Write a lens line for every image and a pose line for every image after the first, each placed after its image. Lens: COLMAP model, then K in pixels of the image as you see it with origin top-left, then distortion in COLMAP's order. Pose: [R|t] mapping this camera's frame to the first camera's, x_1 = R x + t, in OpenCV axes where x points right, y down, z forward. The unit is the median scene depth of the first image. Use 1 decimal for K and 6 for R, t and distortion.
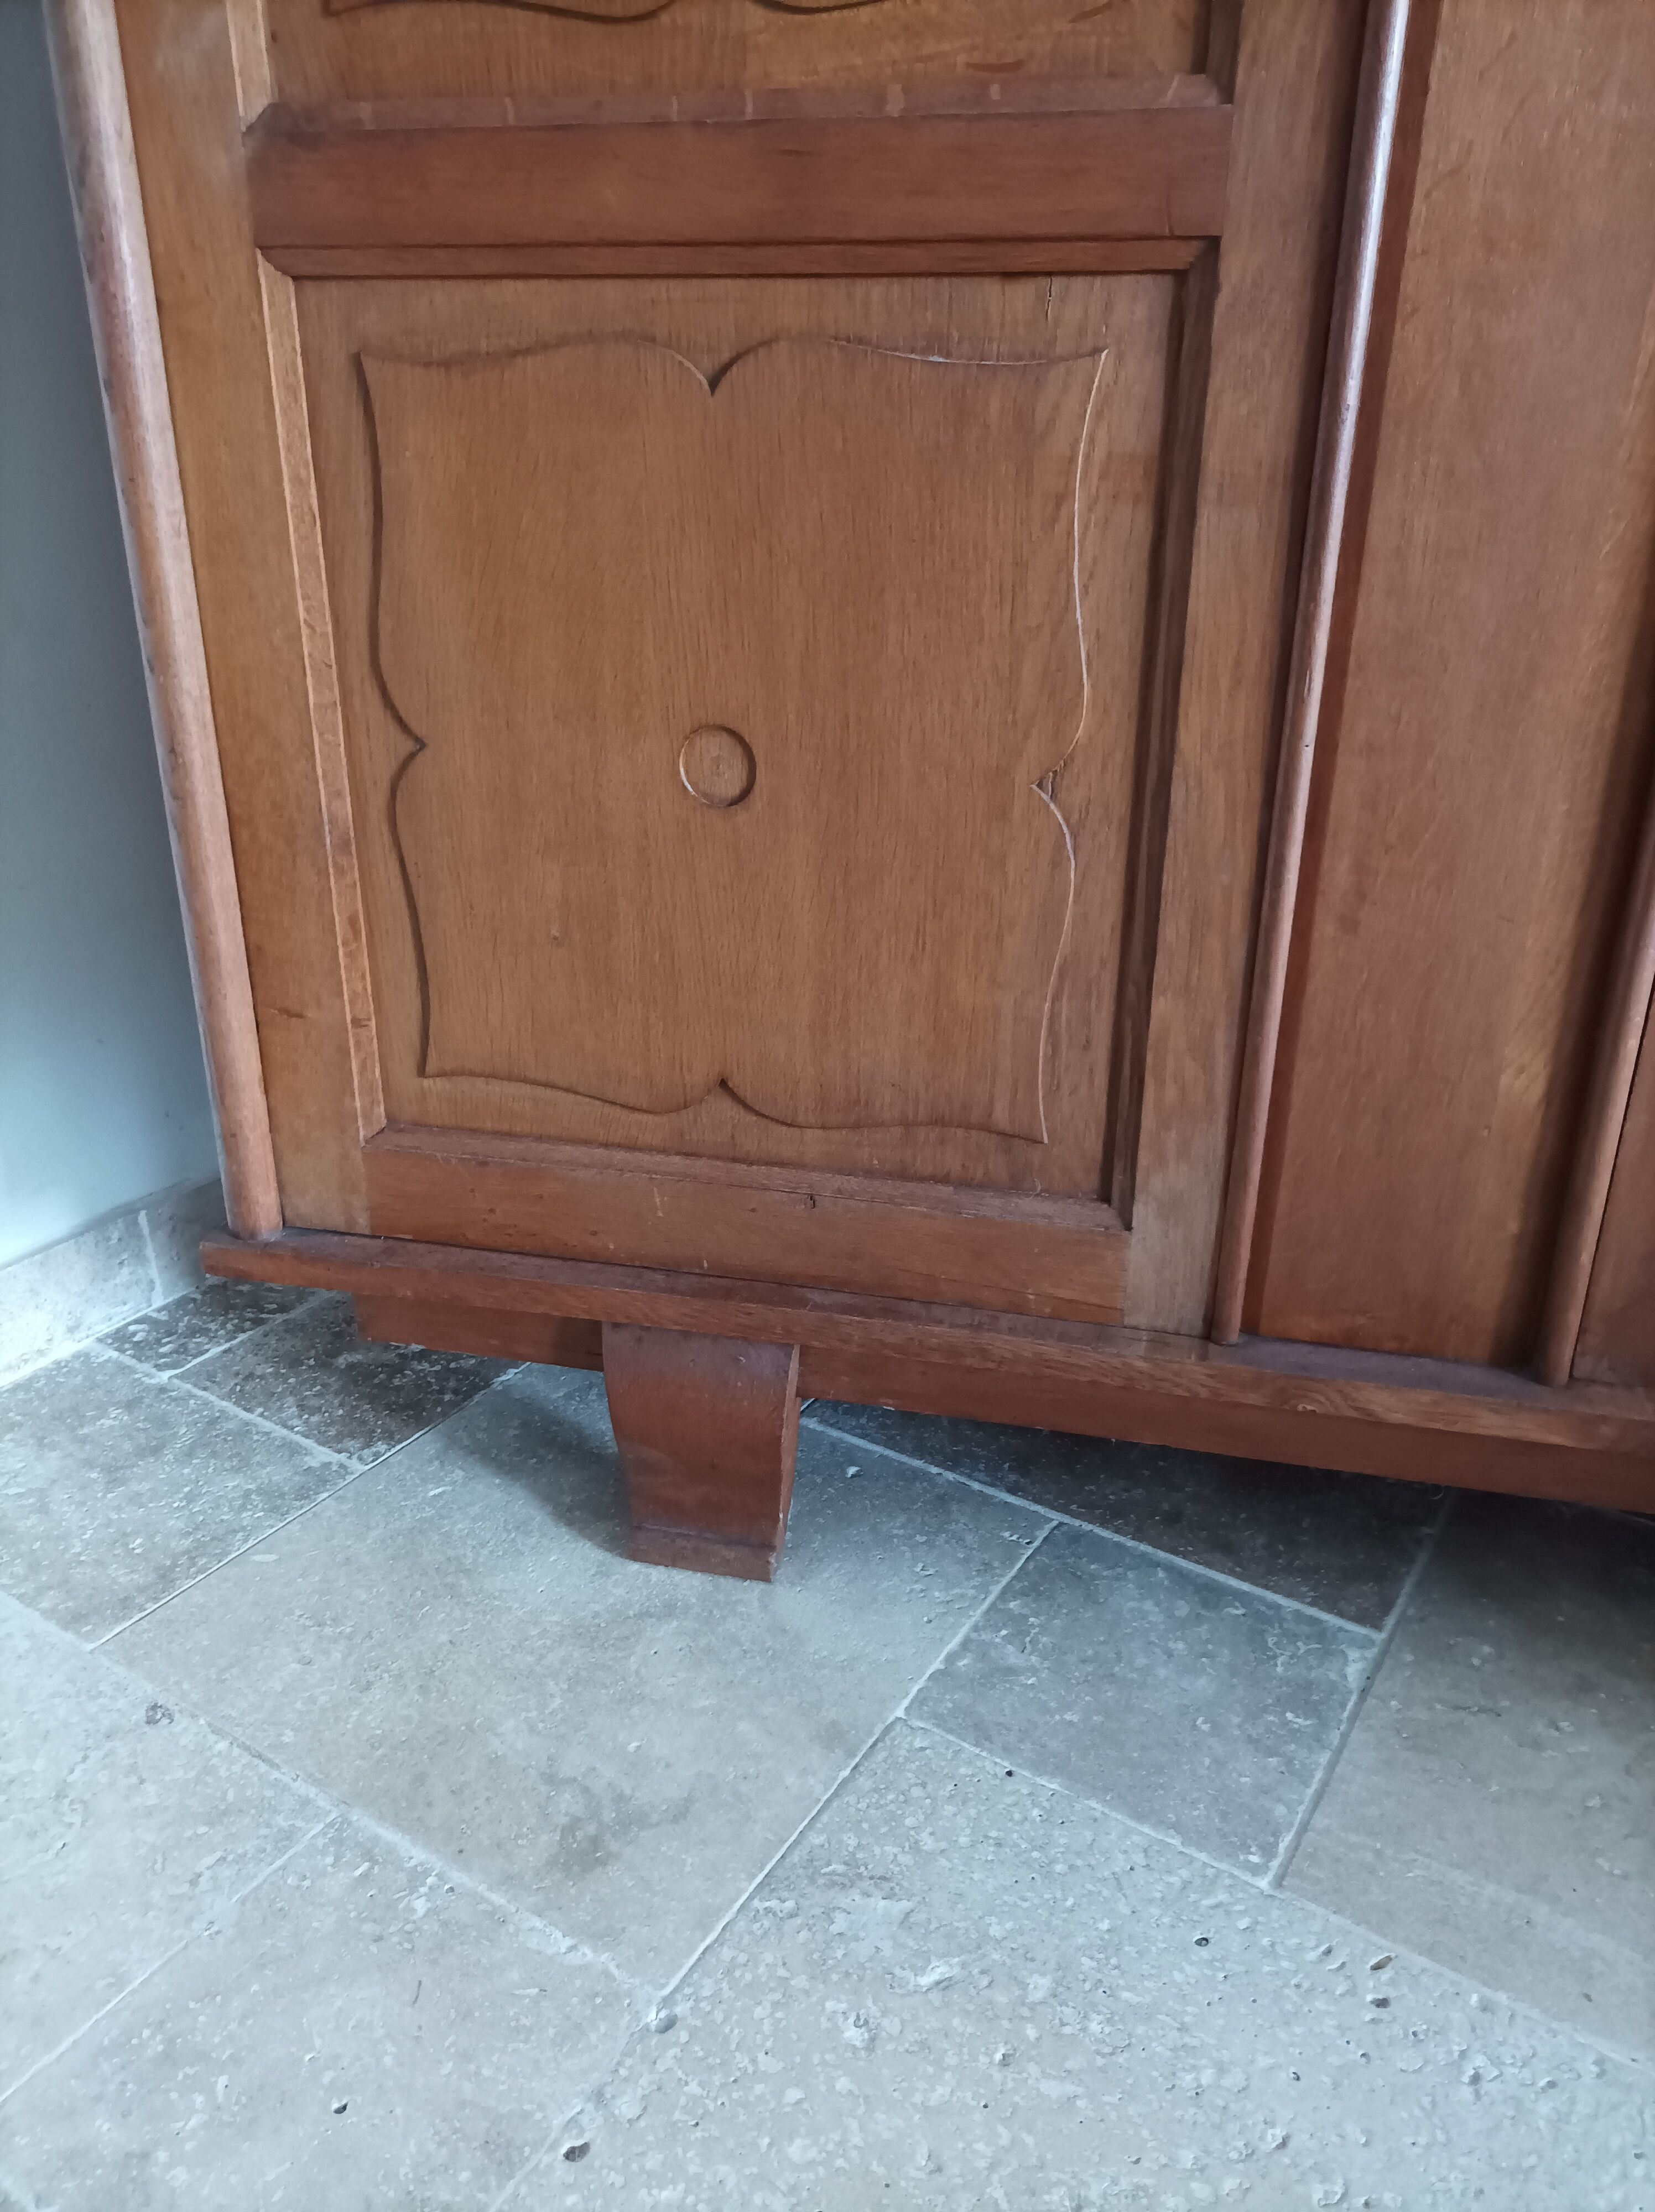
lens RADIAL K [[1636.2, 0, 822.9], [0, 1636.2, 1107.7], [0, 0, 1]] dist [0.031447, -0.023800]
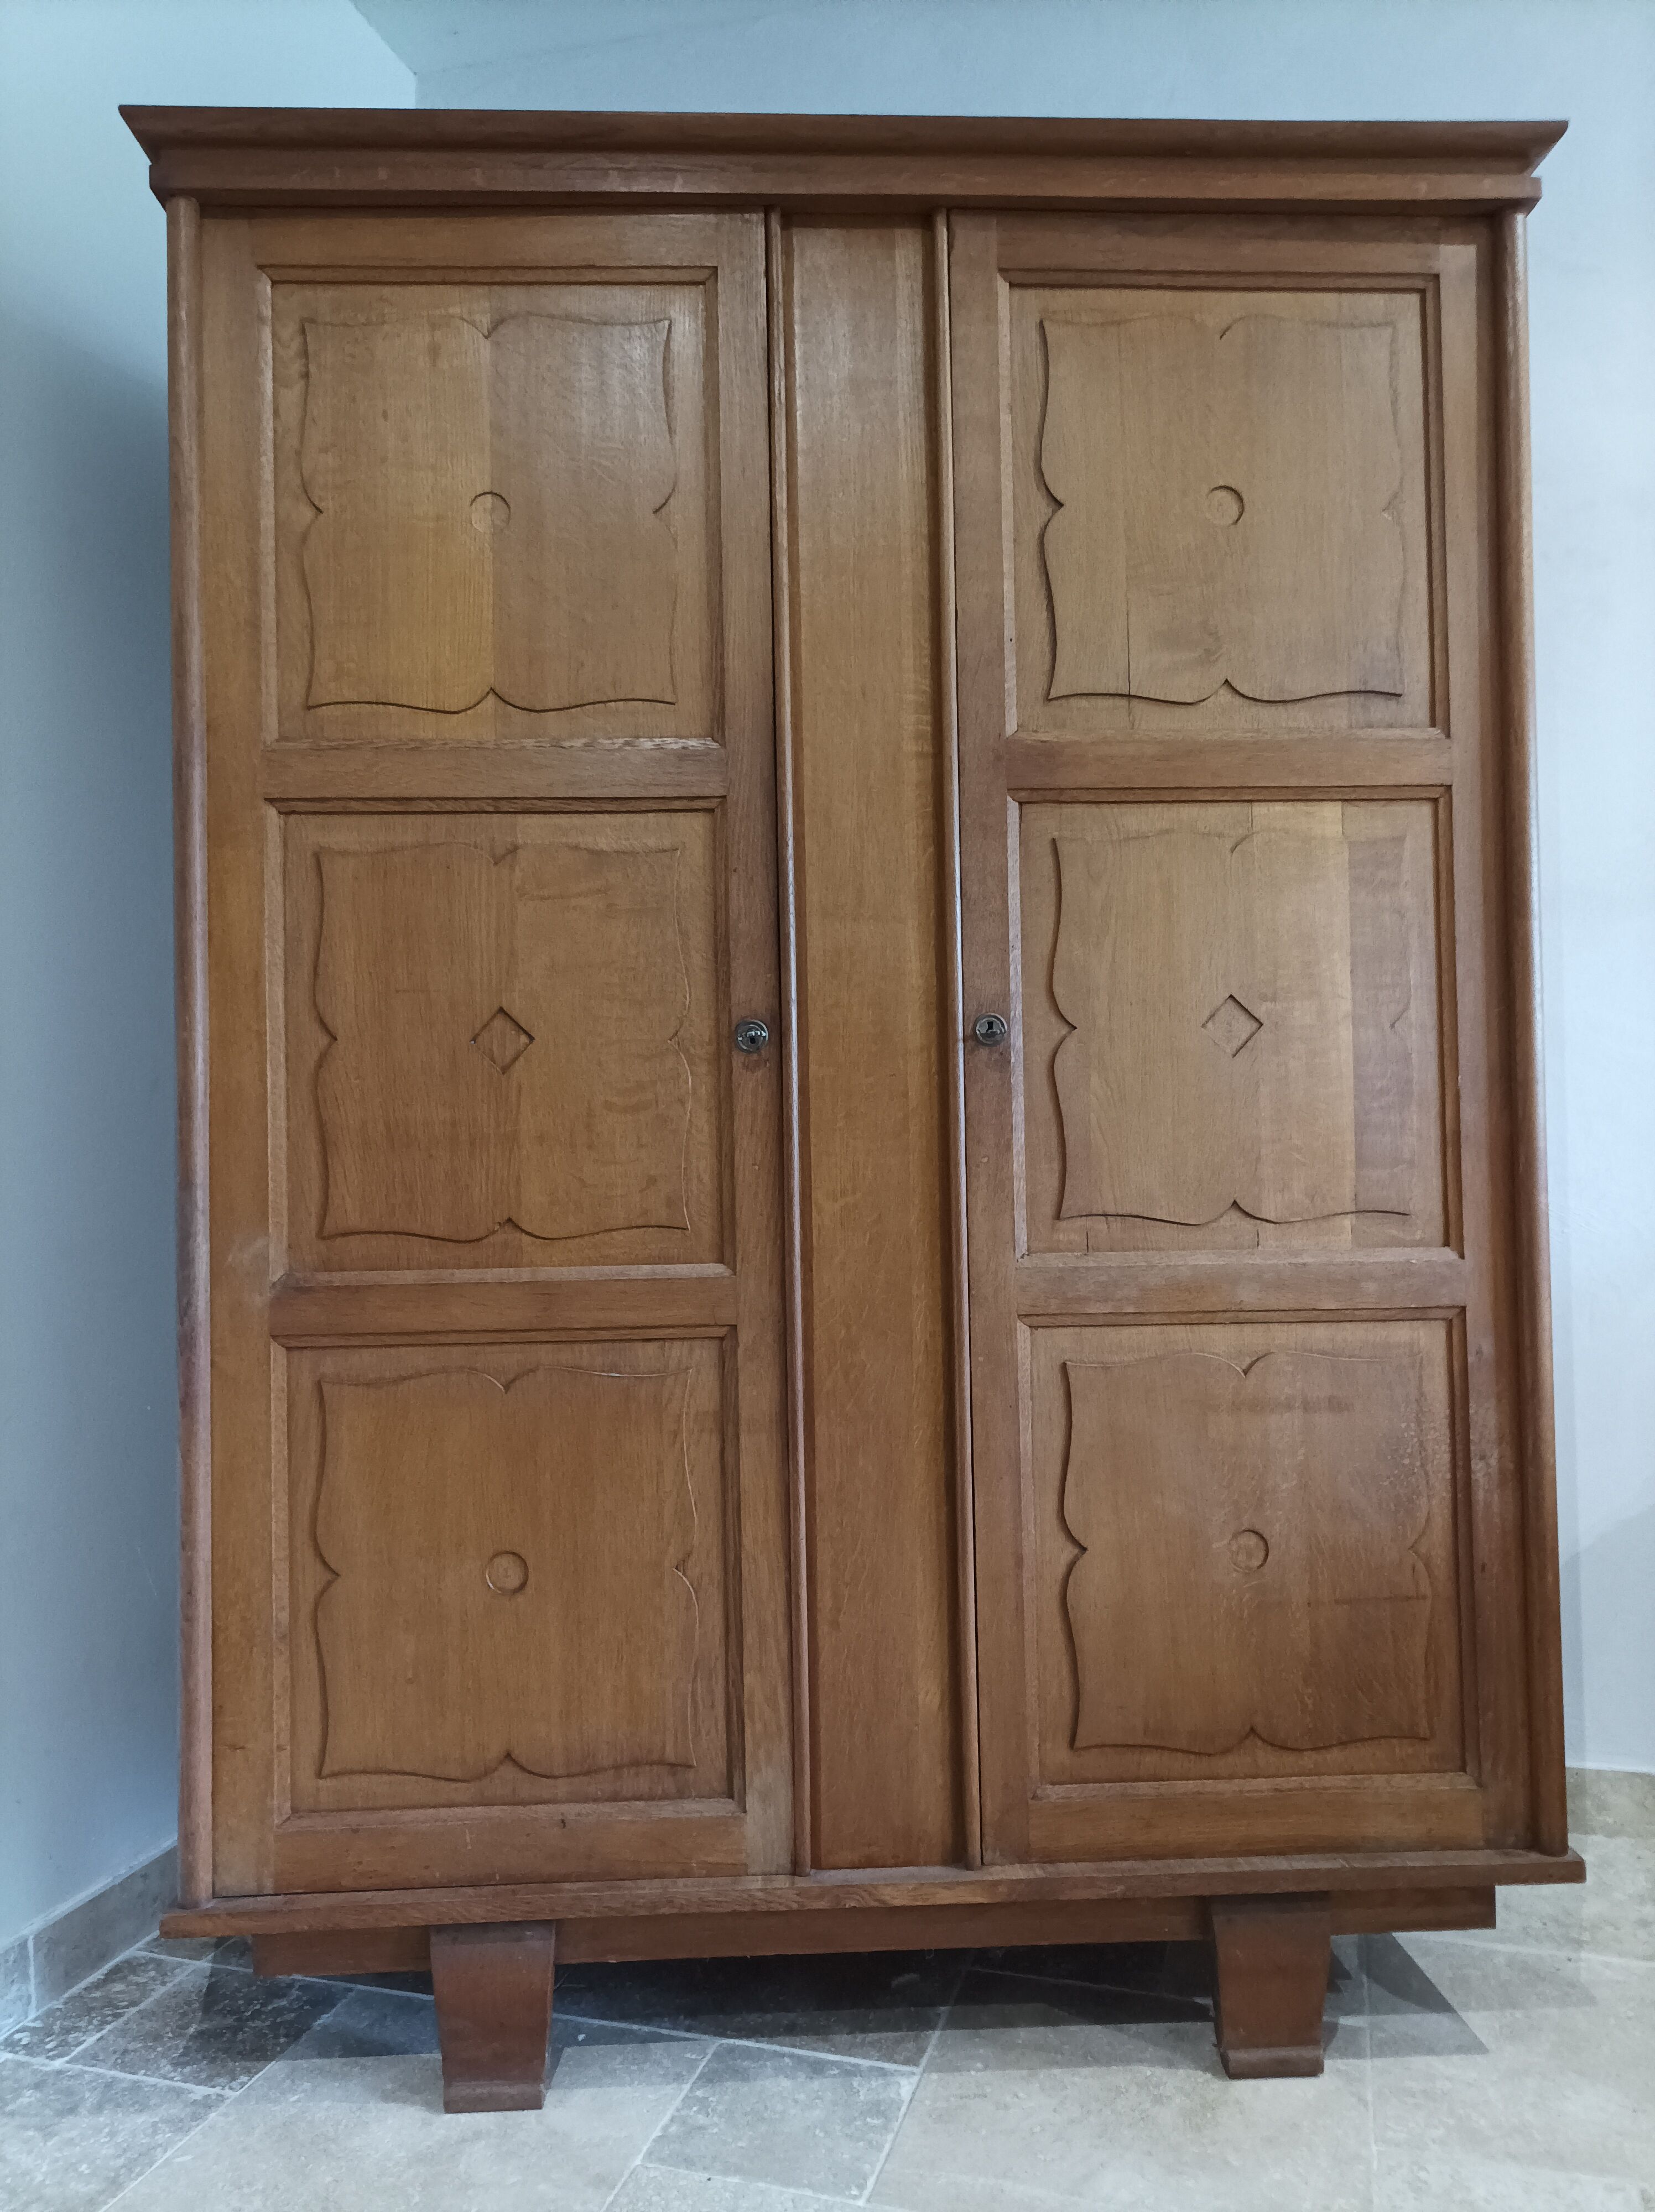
lens RADIAL K [[1636.2, 0, 826.0], [0, 1636.2, 1105.7], [0, 0, 1]] dist [0.031447, -0.023800]
pose [[0.963440, -0.018531, 0.267283, -0.202813], [0.128499, 0.907341, -0.400276, 0.107574], [-0.235099, 0.419988, 0.876549, -0.963508]]
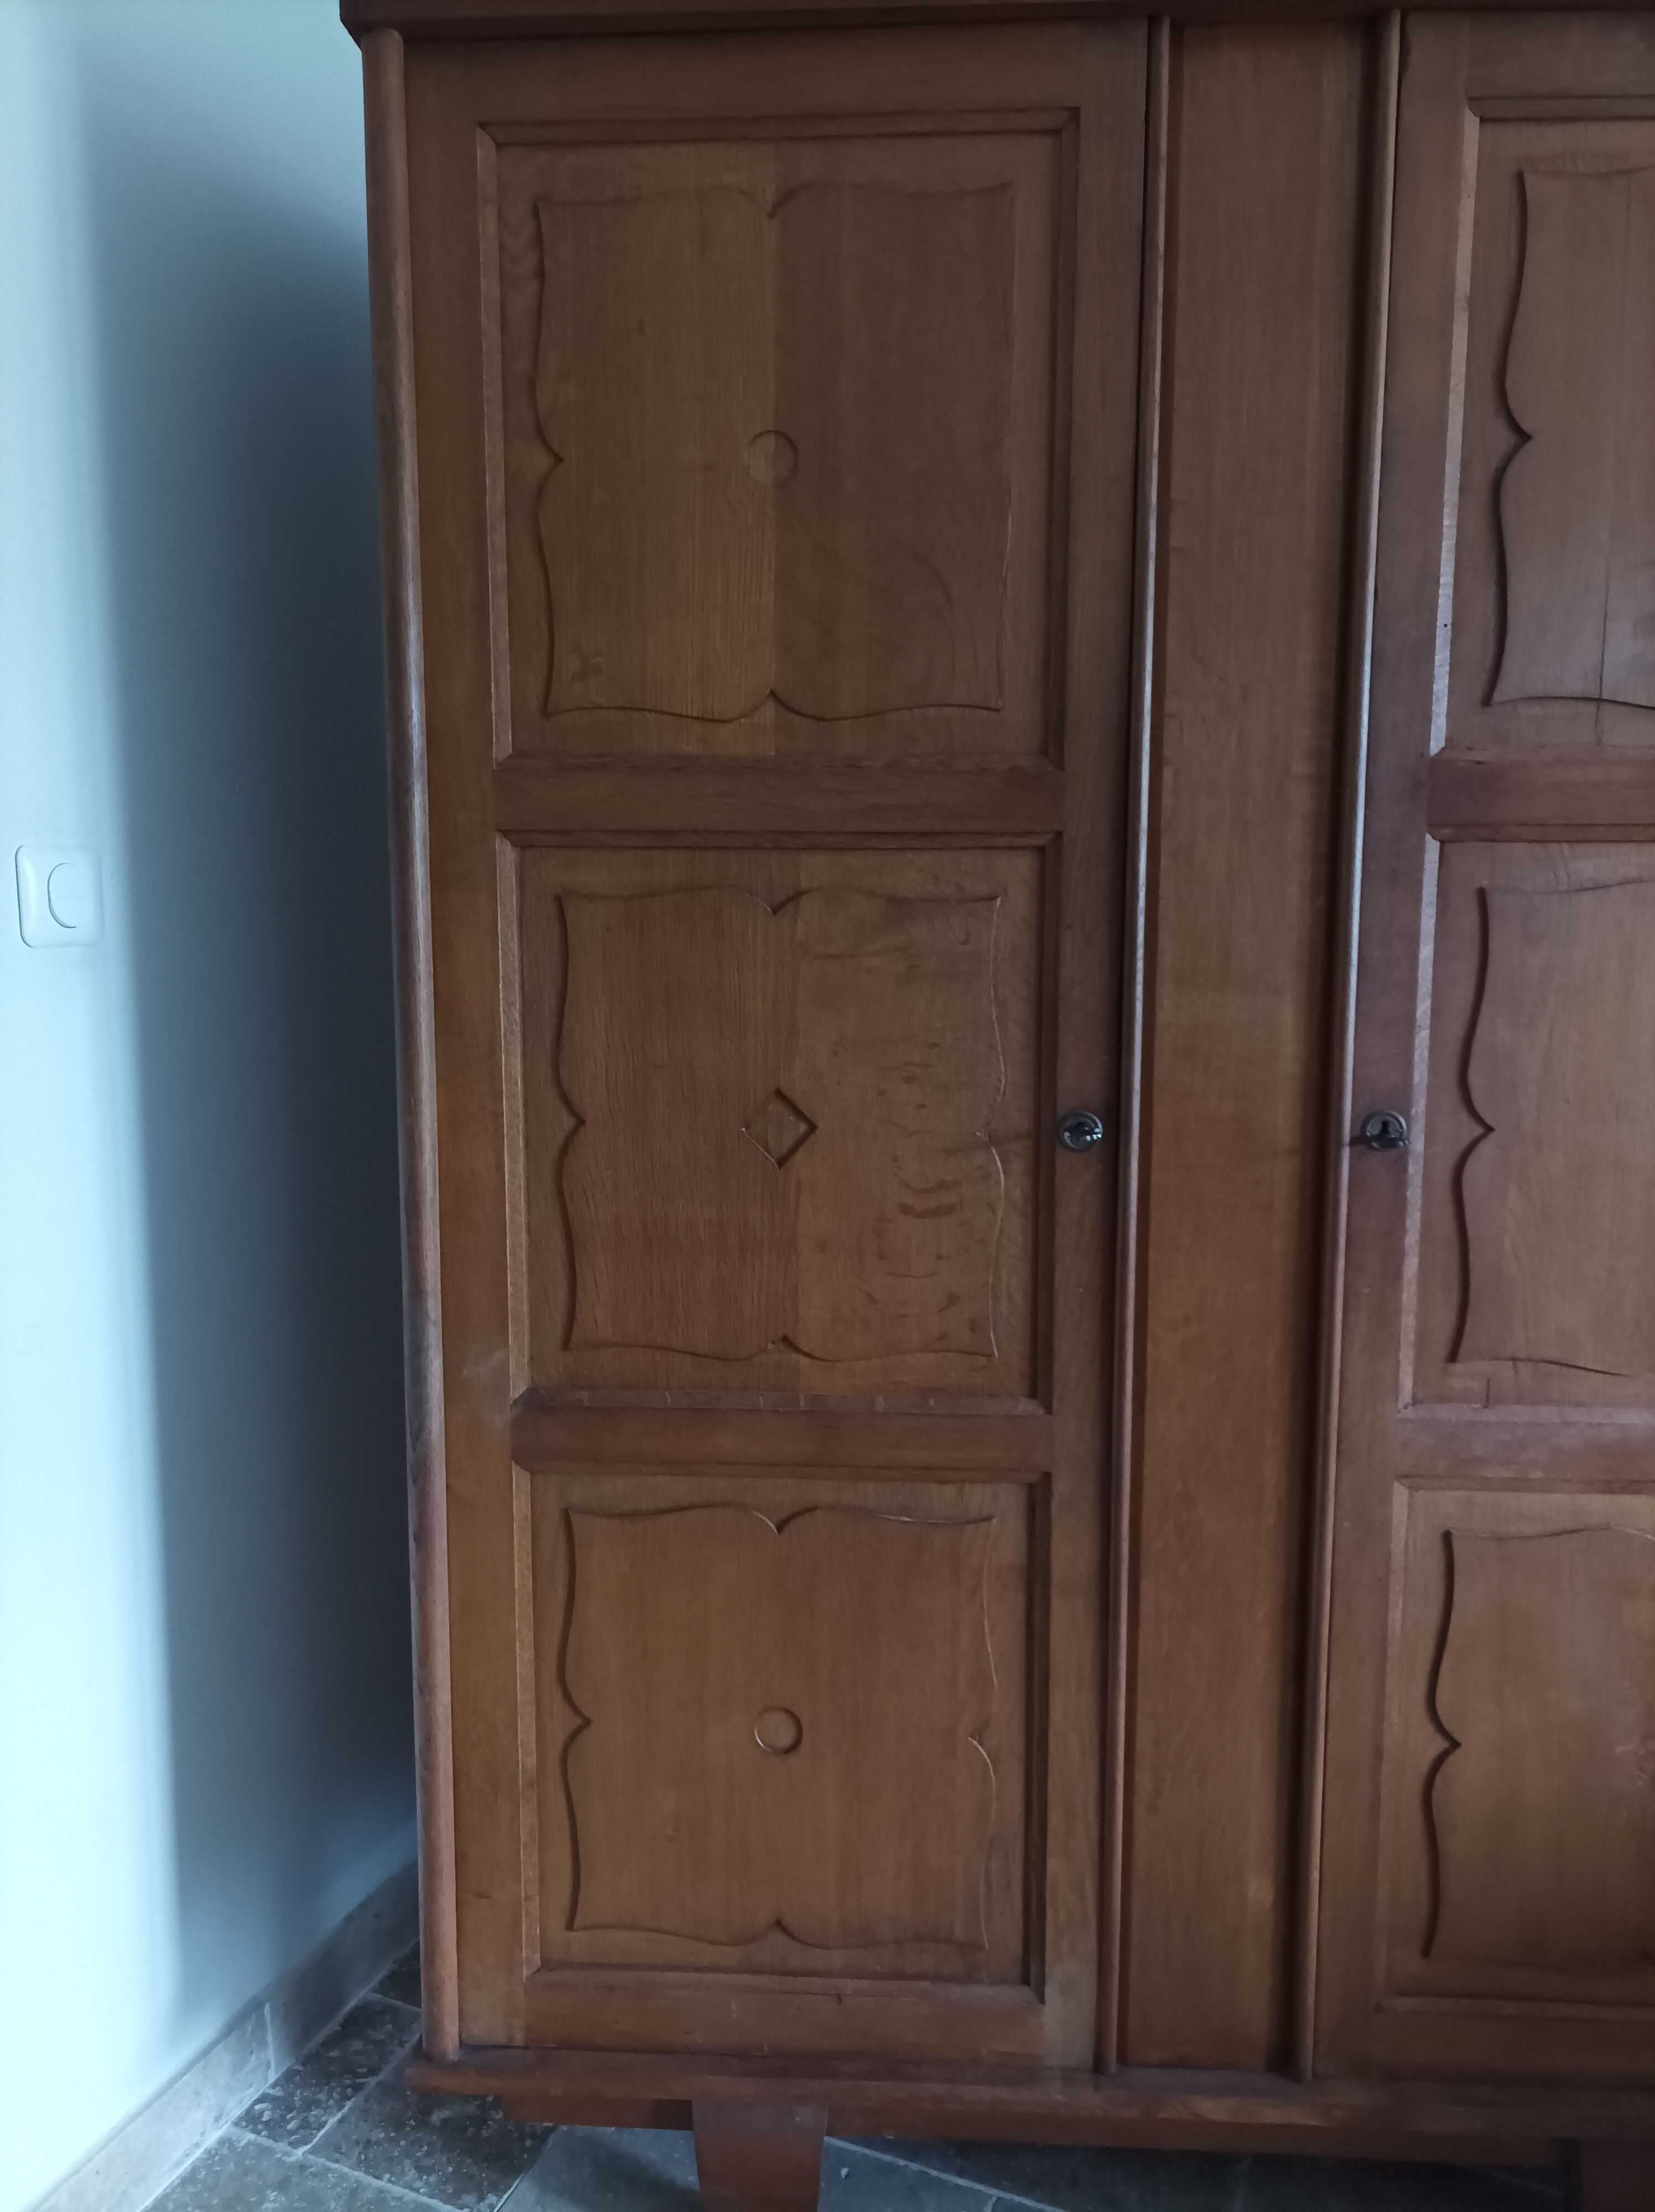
lens RADIAL K [[1636.2, 0, 822.7], [0, 1636.2, 1101.9], [0, 0, 1]] dist [0.031447, -0.023800]
pose [[0.984856, -0.028299, 0.171047, -0.281401], [0.073648, 0.961435, -0.264988, -0.368879], [-0.156952, 0.273572, 0.948960, -0.750768]]
